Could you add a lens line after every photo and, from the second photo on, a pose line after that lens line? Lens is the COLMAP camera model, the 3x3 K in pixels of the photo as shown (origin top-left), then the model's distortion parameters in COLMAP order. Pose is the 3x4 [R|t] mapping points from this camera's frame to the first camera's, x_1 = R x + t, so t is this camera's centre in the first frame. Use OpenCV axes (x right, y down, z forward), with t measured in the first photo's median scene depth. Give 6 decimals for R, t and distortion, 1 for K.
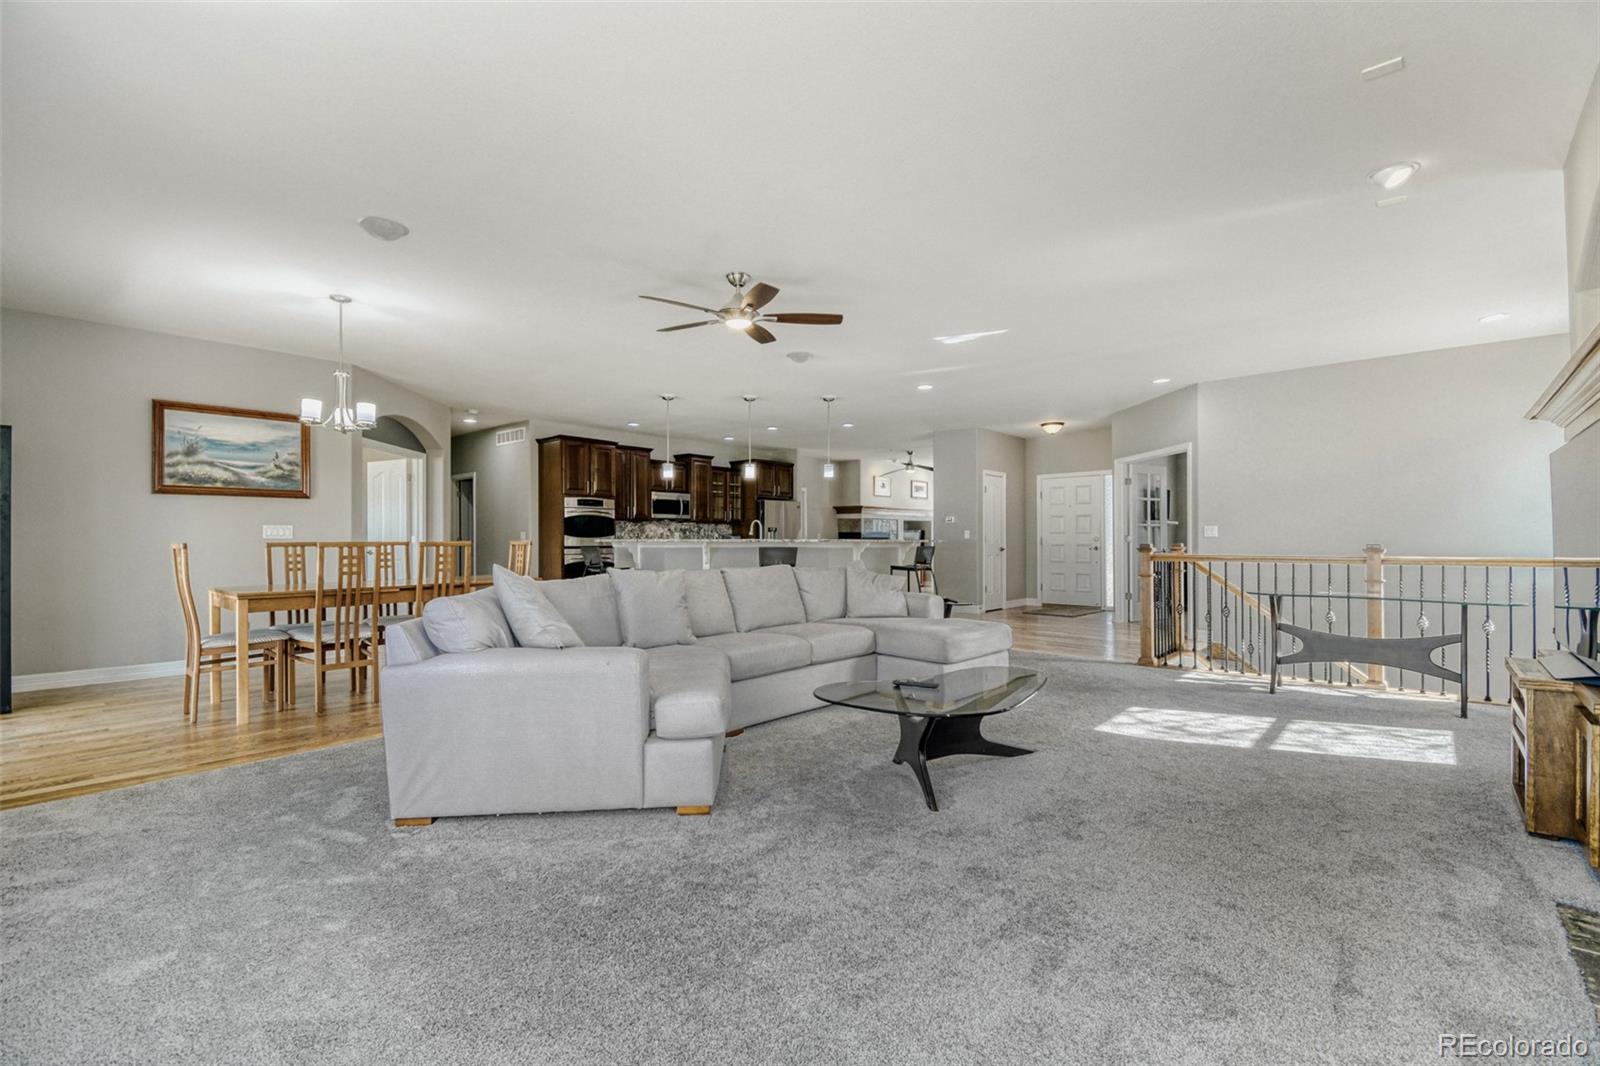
lens RADIAL K [[710.3, 0, 798.4], [0, 710.3, 542.9], [0, 0, 1]] dist [0.001604, -0.001652]
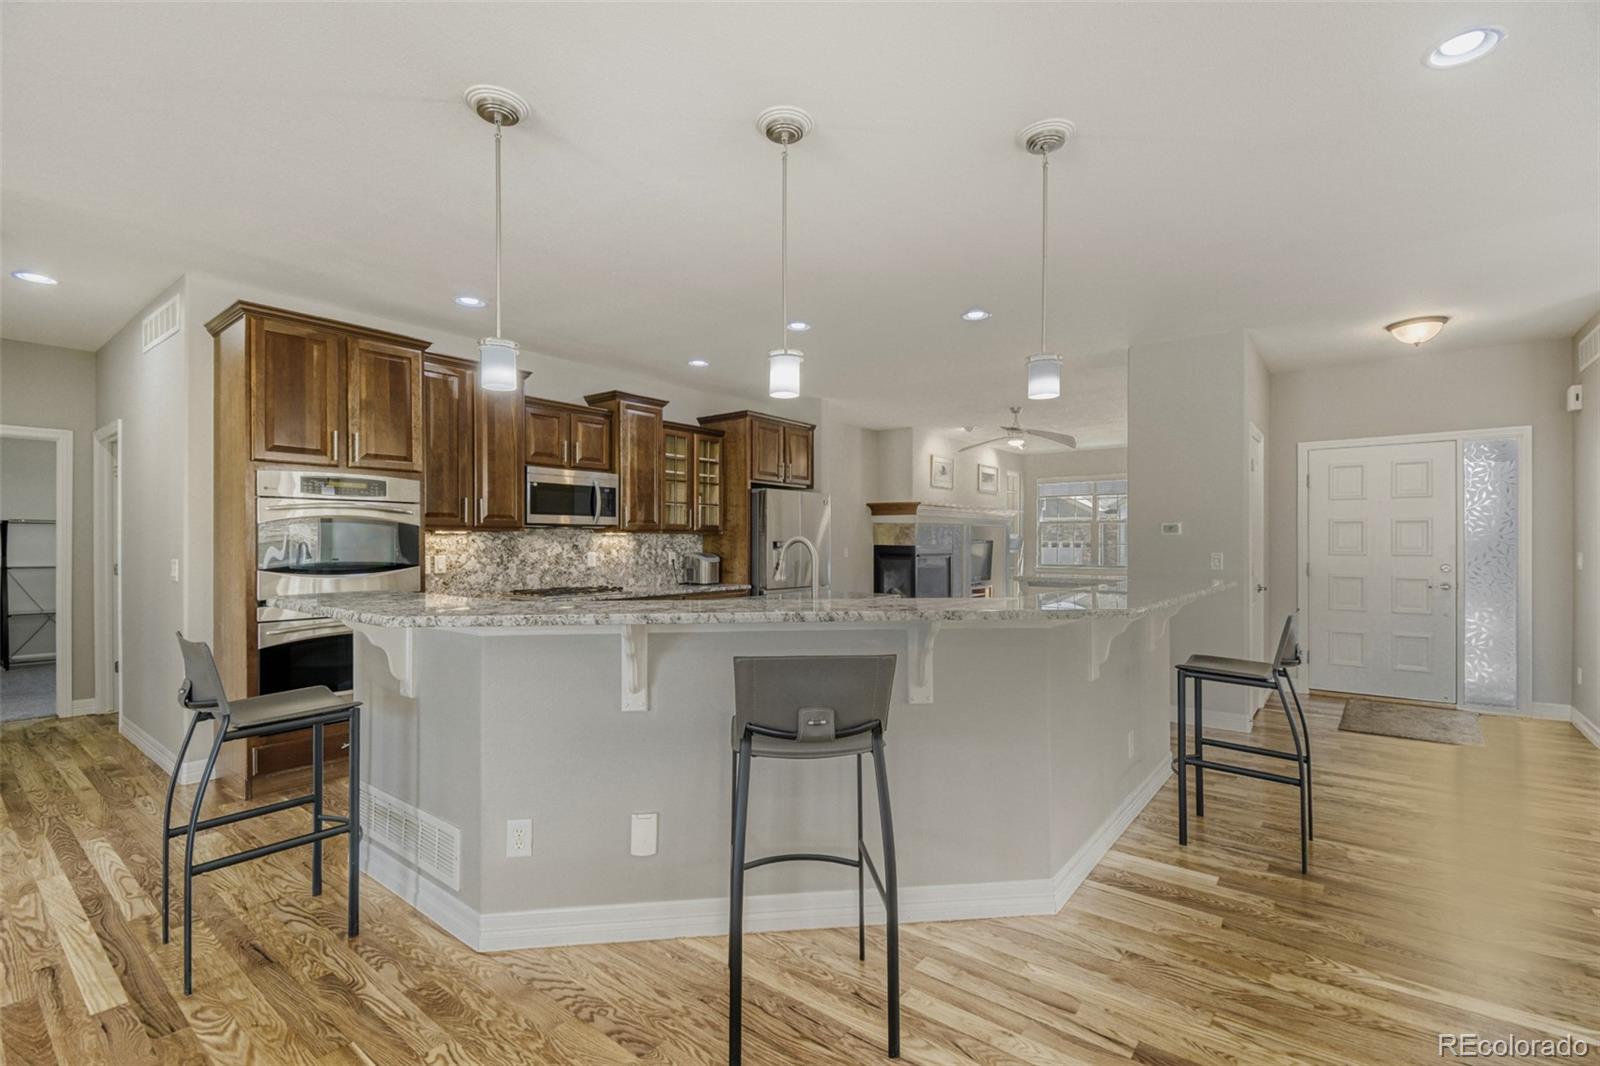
lens RADIAL K [[710.3, 0, 809.7], [0, 710.3, 534.5], [0, 0, 1]] dist [0.001604, -0.001652]
pose [[0.997370, 0.001389, 0.072464, -0.064100], [-0.000570, 0.999936, -0.011324, -0.024949], [-0.072475, 0.011253, 0.997307, 0.573449]]
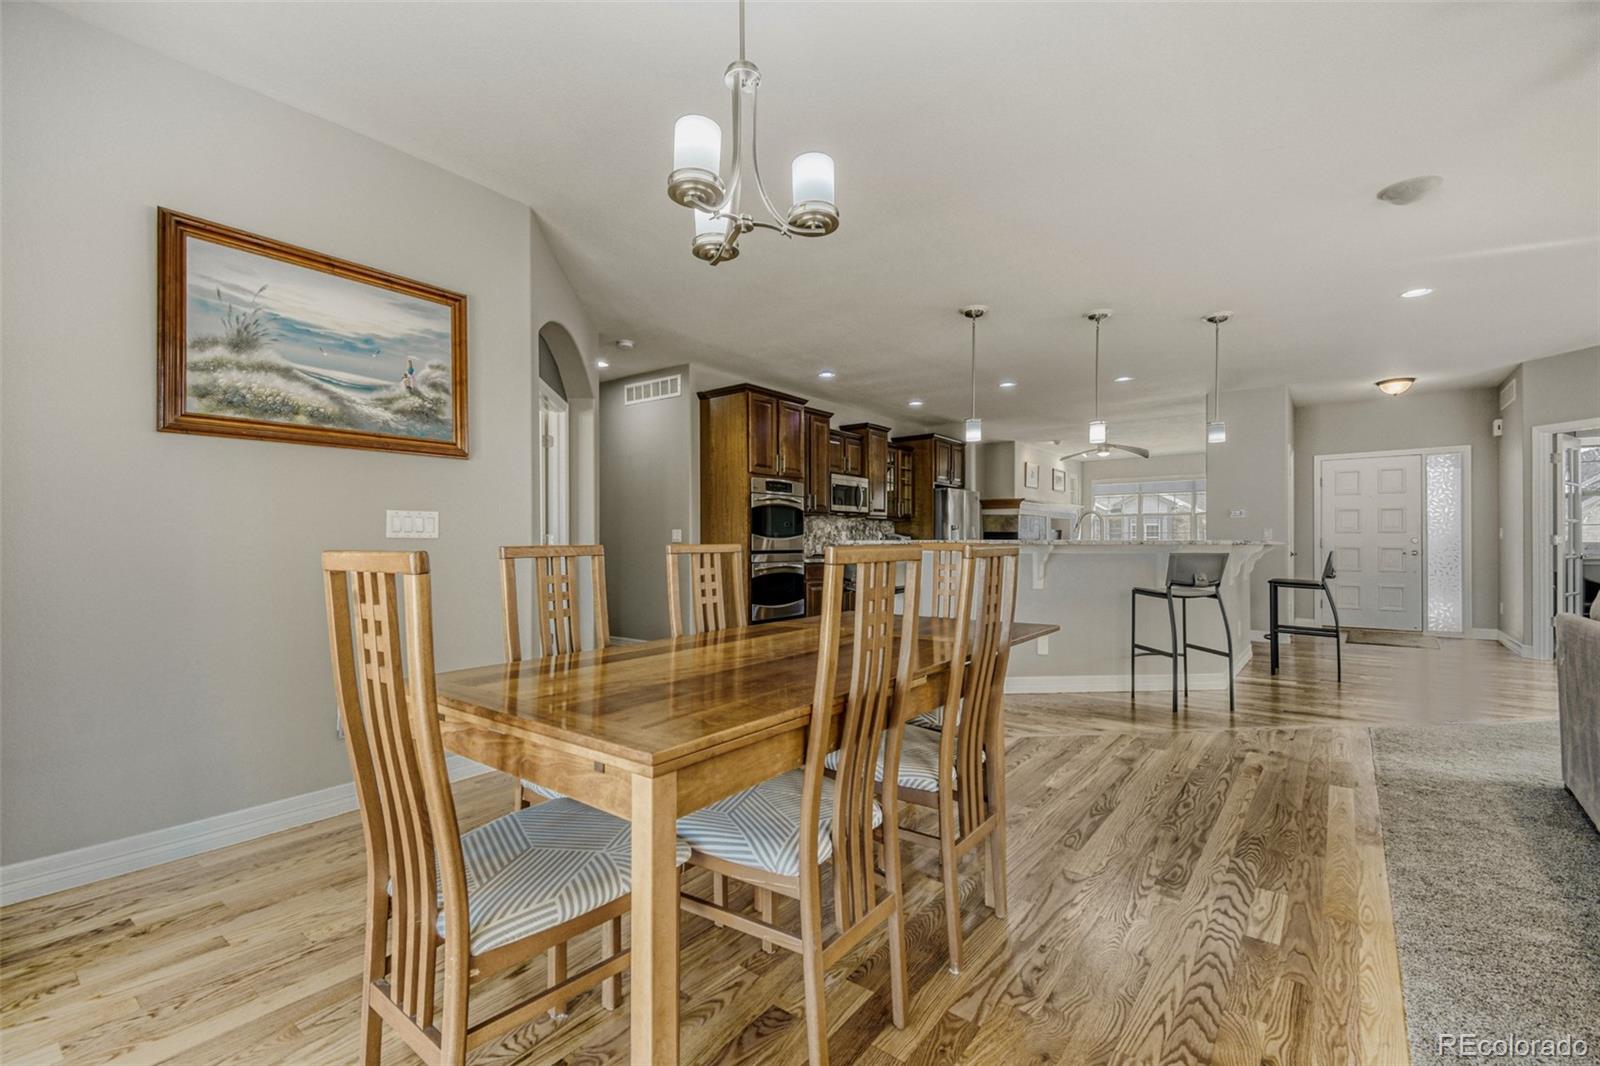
lens RADIAL K [[710.3, 0, 797.1], [0, 710.3, 538.1], [0, 0, 1]] dist [0.001604, -0.001652]
pose [[0.996923, -0.001675, 0.078366, -0.320297], [0.002393, 0.999956, -0.009068, -0.001044], [-0.078348, 0.009228, 0.996883, 0.312819]]
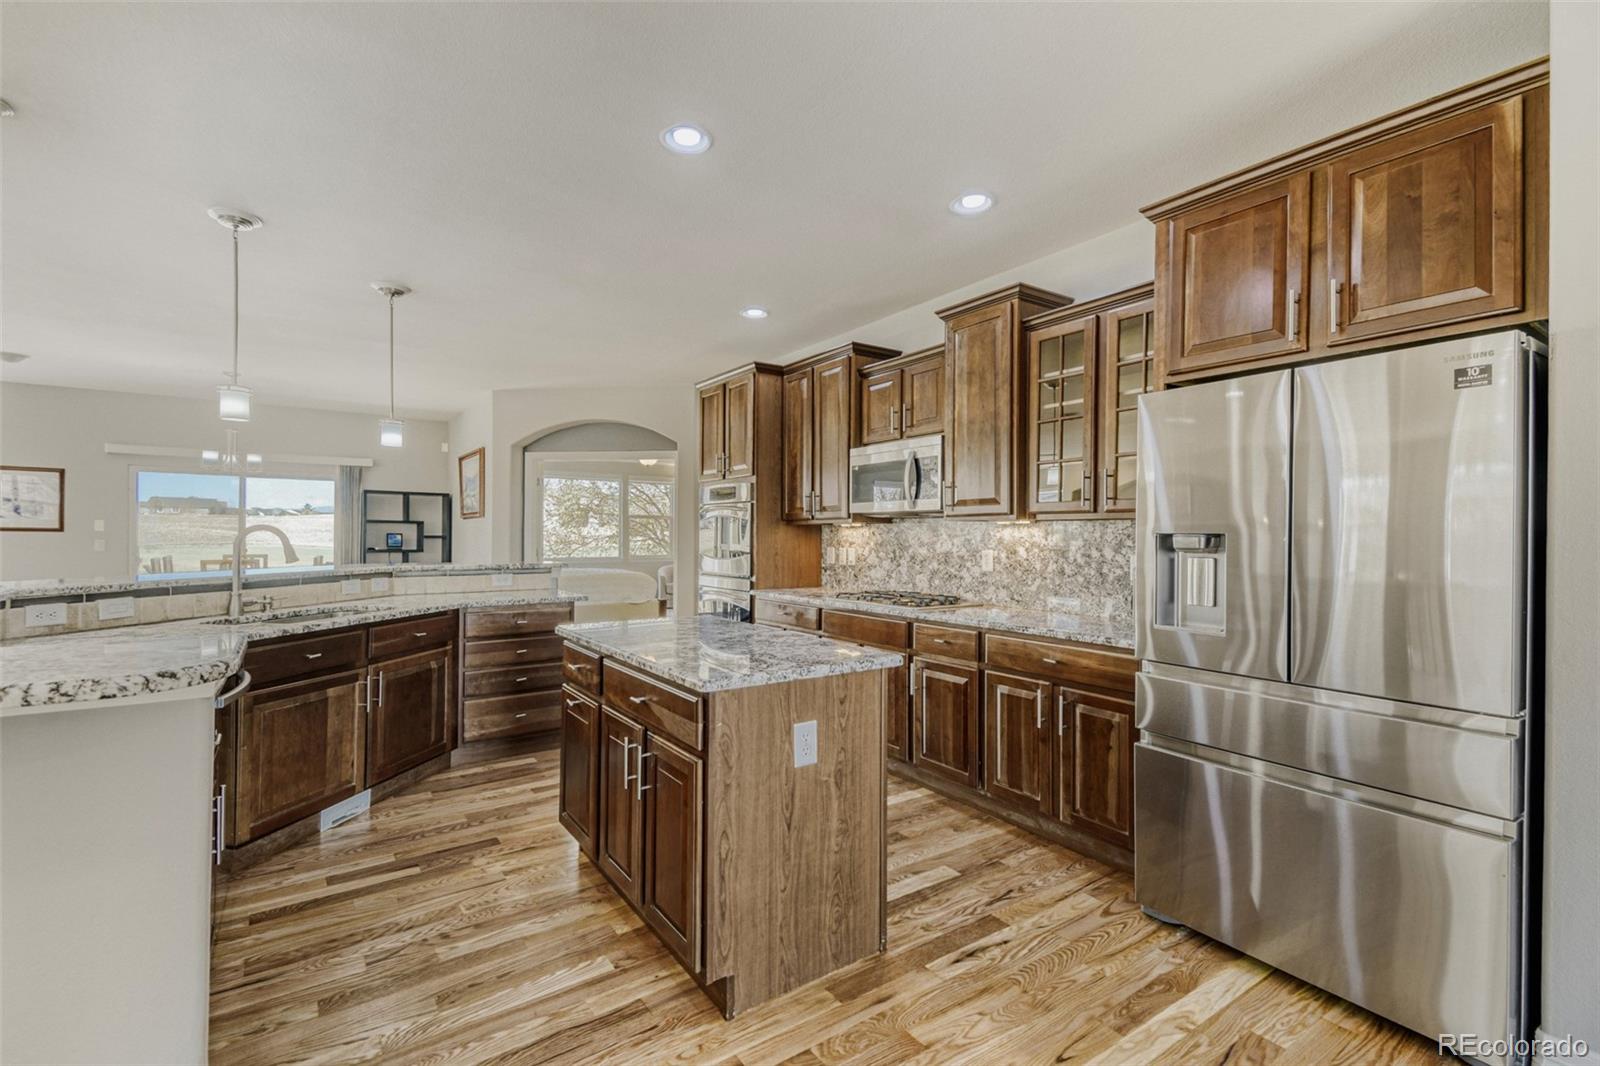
lens RADIAL K [[710.3, 0, 799.4], [0, 710.3, 534.4], [0, 0, 1]] dist [0.001604, -0.001652]
pose [[-0.241865, -0.002078, -0.970308, 0.205496], [-0.005776, 0.999983, -0.000701, -0.024845], [0.970293, 0.005435, -0.241873, 1.150739]]
